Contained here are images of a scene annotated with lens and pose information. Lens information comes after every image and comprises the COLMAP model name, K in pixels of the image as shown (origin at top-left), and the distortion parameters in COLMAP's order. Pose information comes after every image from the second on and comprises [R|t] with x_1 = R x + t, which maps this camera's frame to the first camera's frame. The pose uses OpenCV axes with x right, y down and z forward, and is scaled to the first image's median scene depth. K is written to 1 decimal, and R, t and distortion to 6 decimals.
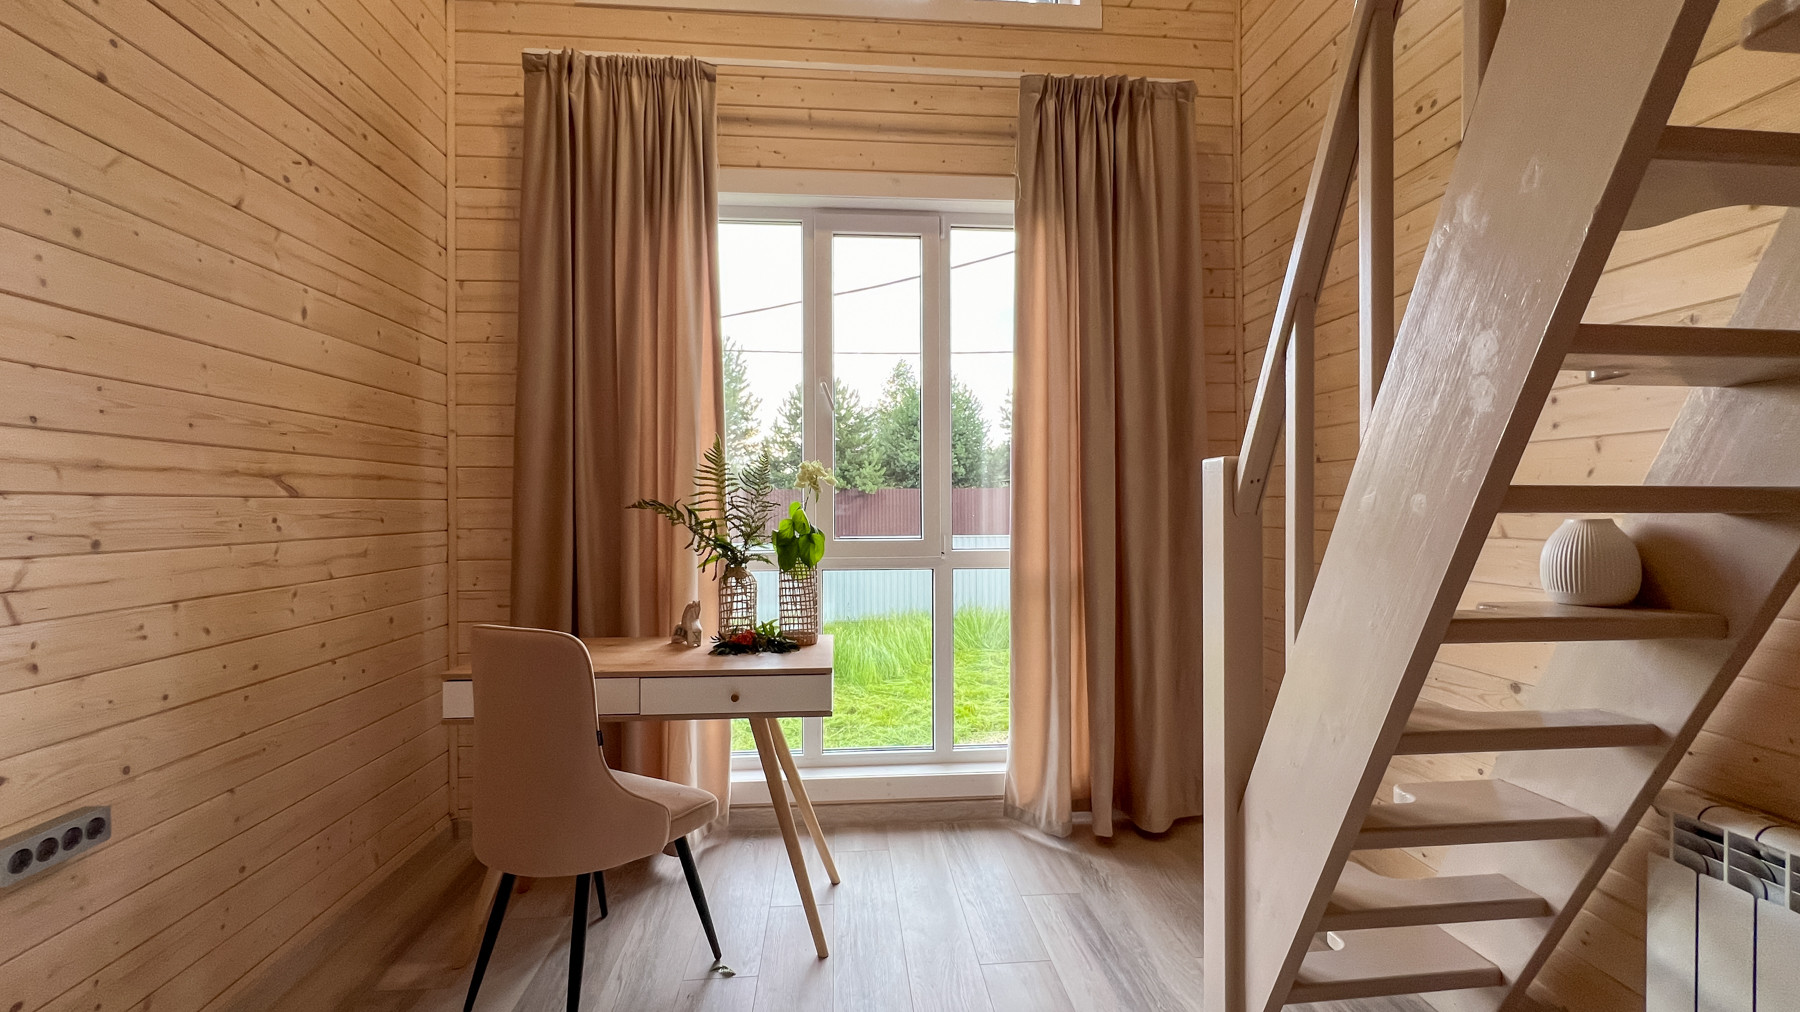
lens RADIAL K [[686.5, 0, 851.9], [0, 686.5, 506.2], [0, 0, 1]] dist [-0.001403, -0.000033]
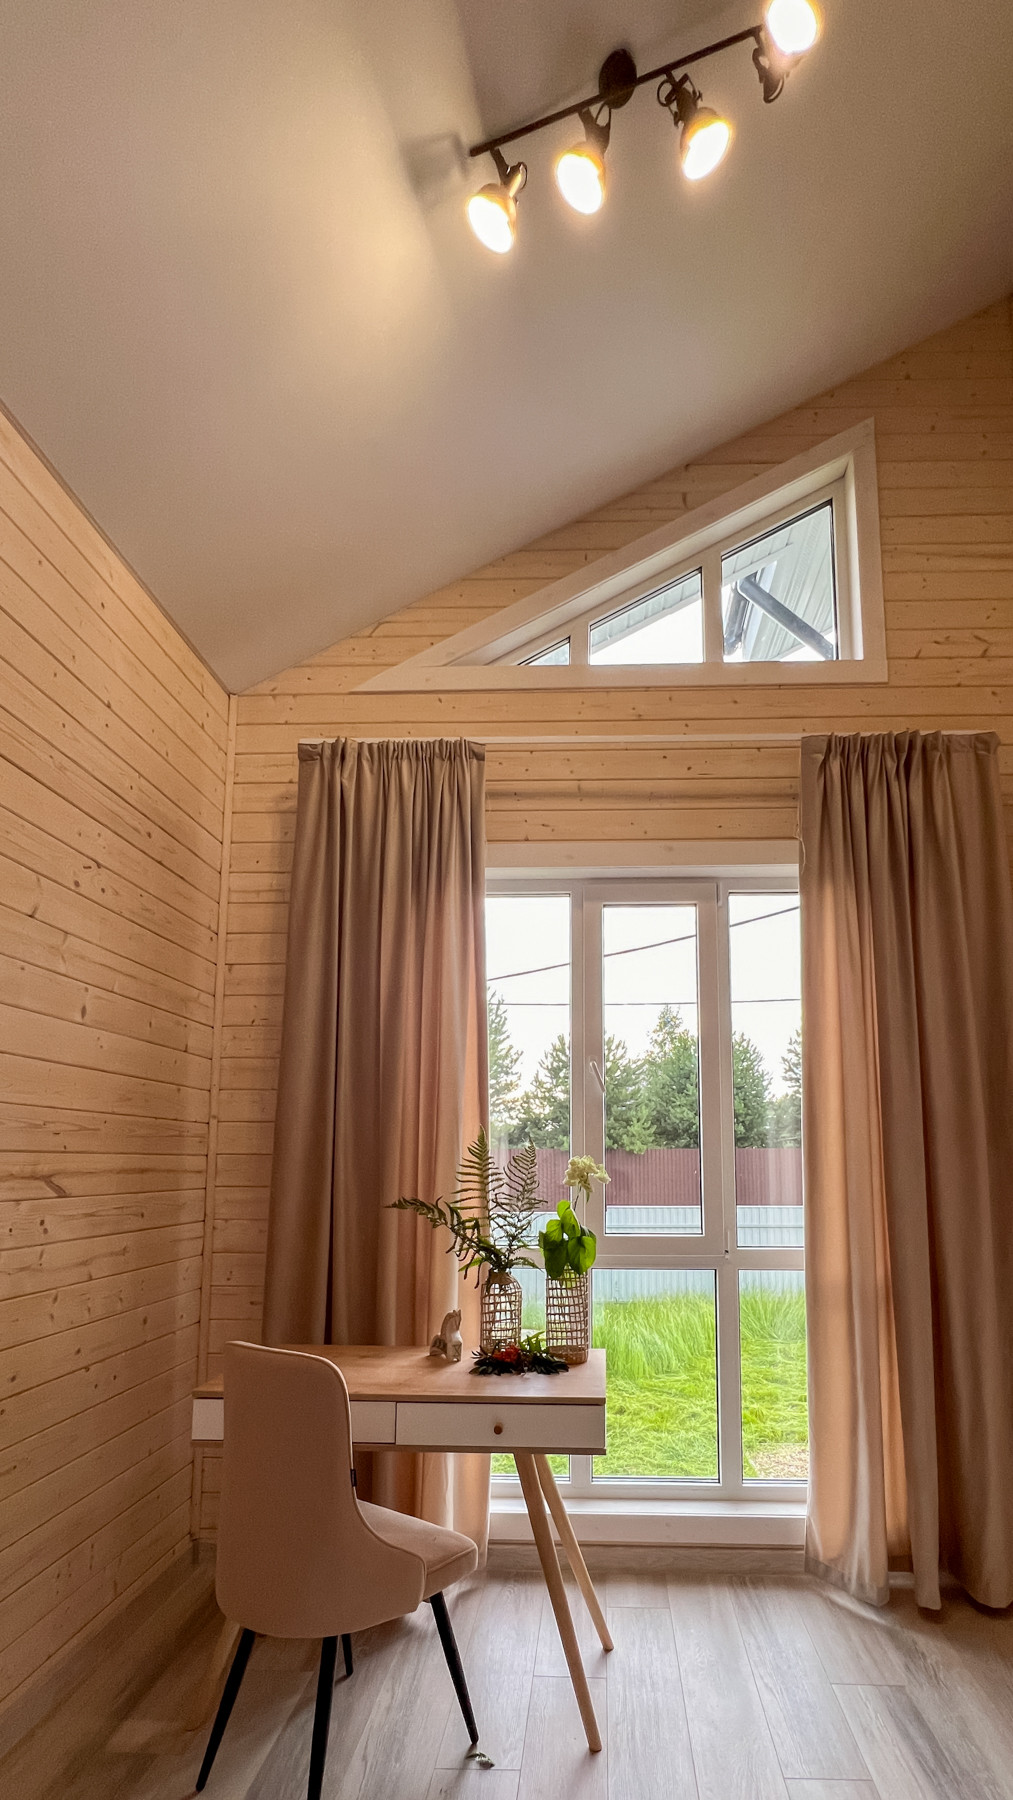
lens RADIAL K [[730.8, 0, 506.5], [0, 730.8, 900.0], [0, 0, 1]] dist [-0.001295, 0.000196]
pose [[0.994514, -0.001023, -0.104599, -0.056380], [-0.009436, 0.994998, -0.099451, -0.310652], [0.104177, 0.099892, 0.989529, -0.019920]]
